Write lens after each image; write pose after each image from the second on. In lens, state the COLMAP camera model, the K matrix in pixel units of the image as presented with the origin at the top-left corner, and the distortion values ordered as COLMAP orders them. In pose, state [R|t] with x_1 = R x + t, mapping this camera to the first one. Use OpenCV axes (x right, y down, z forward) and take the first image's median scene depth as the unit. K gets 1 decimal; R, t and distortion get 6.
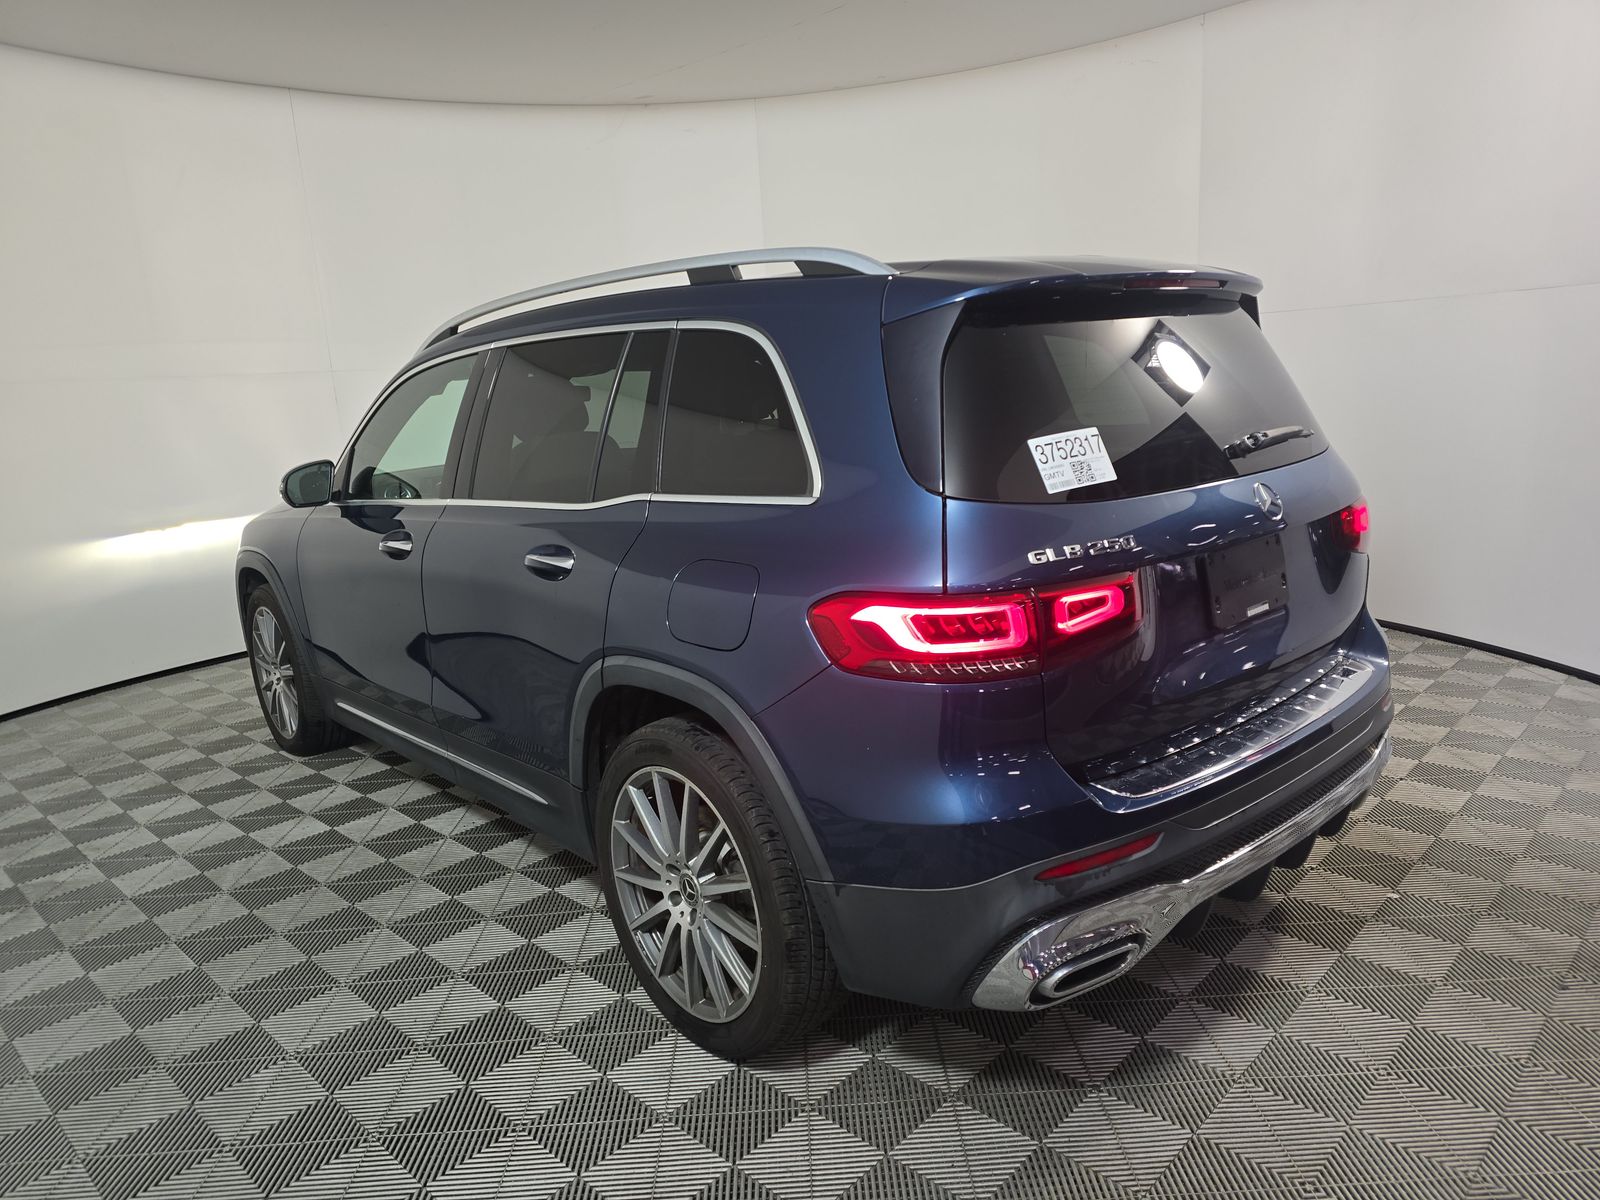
lens RADIAL K [[1130.4, 0, 800.0], [0, 1130.4, 600.0], [0, 0, 1]] dist [0.001242, -0.008978]
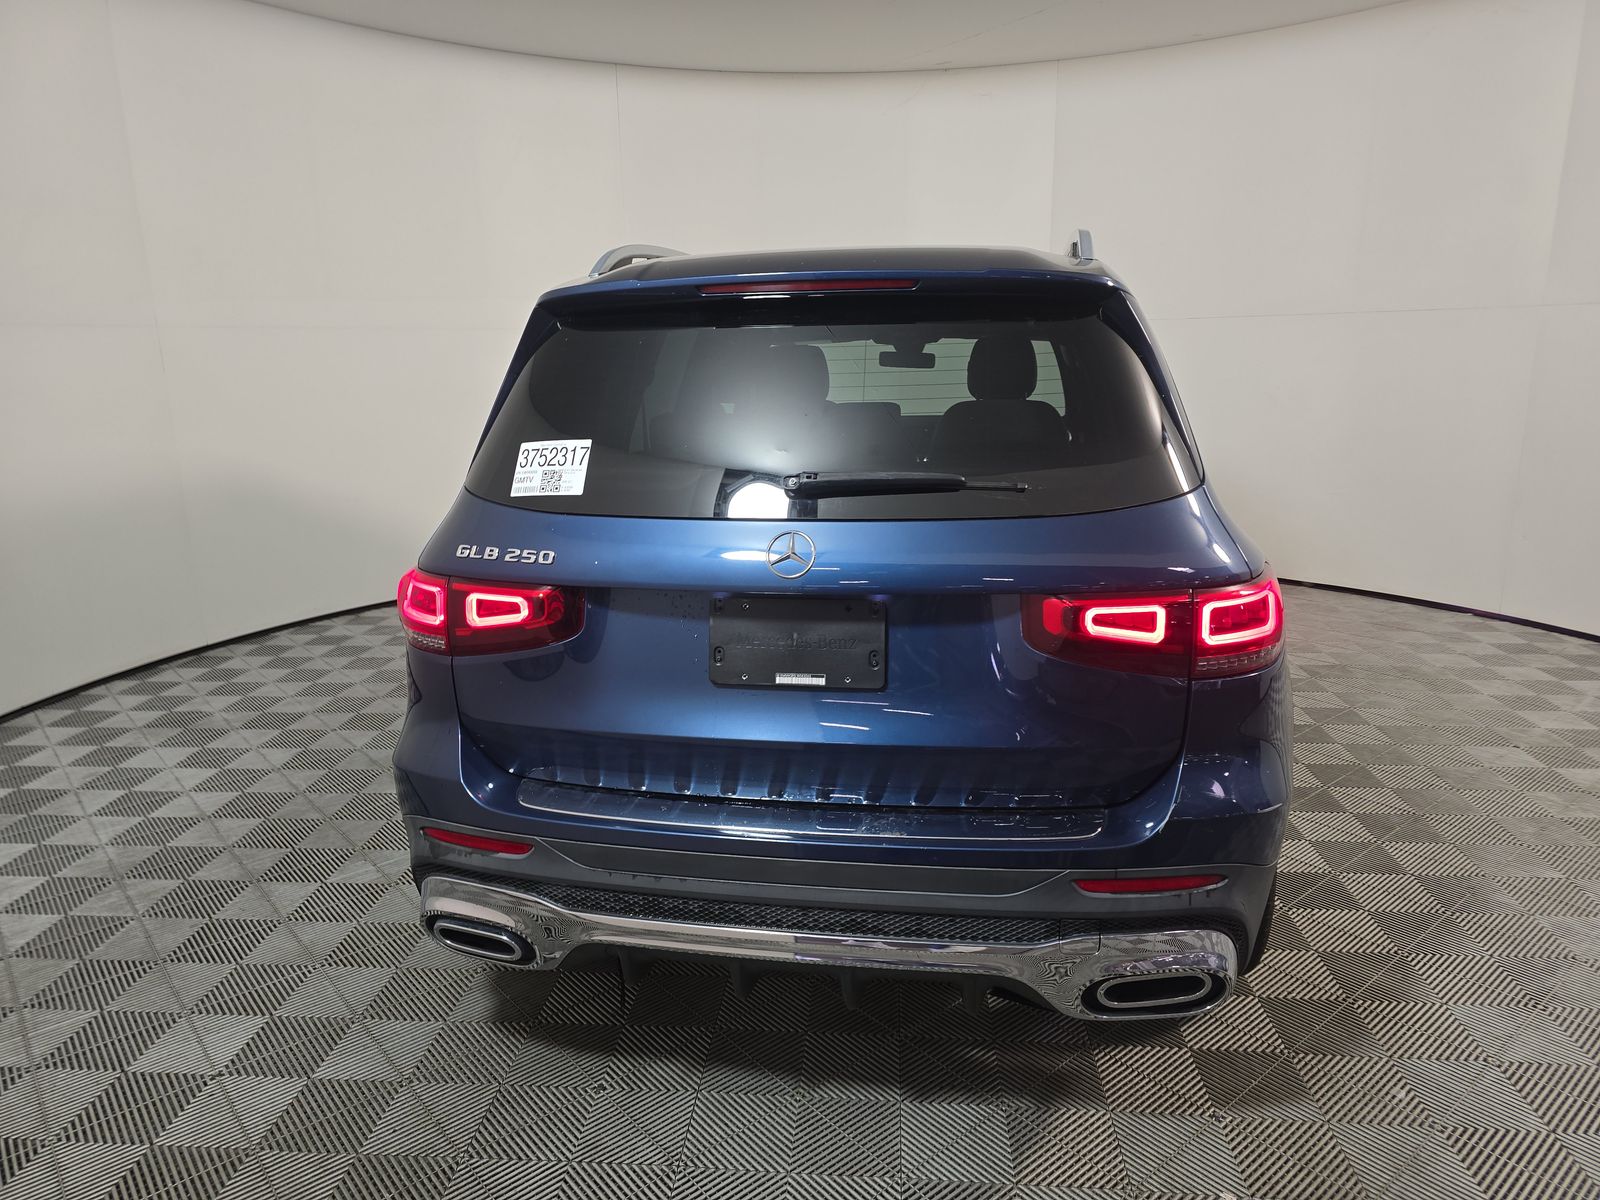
lens RADIAL K [[1130.4, 0, 800.0], [0, 1130.4, 600.0], [0, 0, 1]] dist [0.001242, -0.008978]
pose [[0.645297, 0.229307, -0.728705, 1.143881], [-0.184885, 0.972408, 0.142272, -0.193344], [0.741222, 0.042919, 0.669887, 0.486886]]
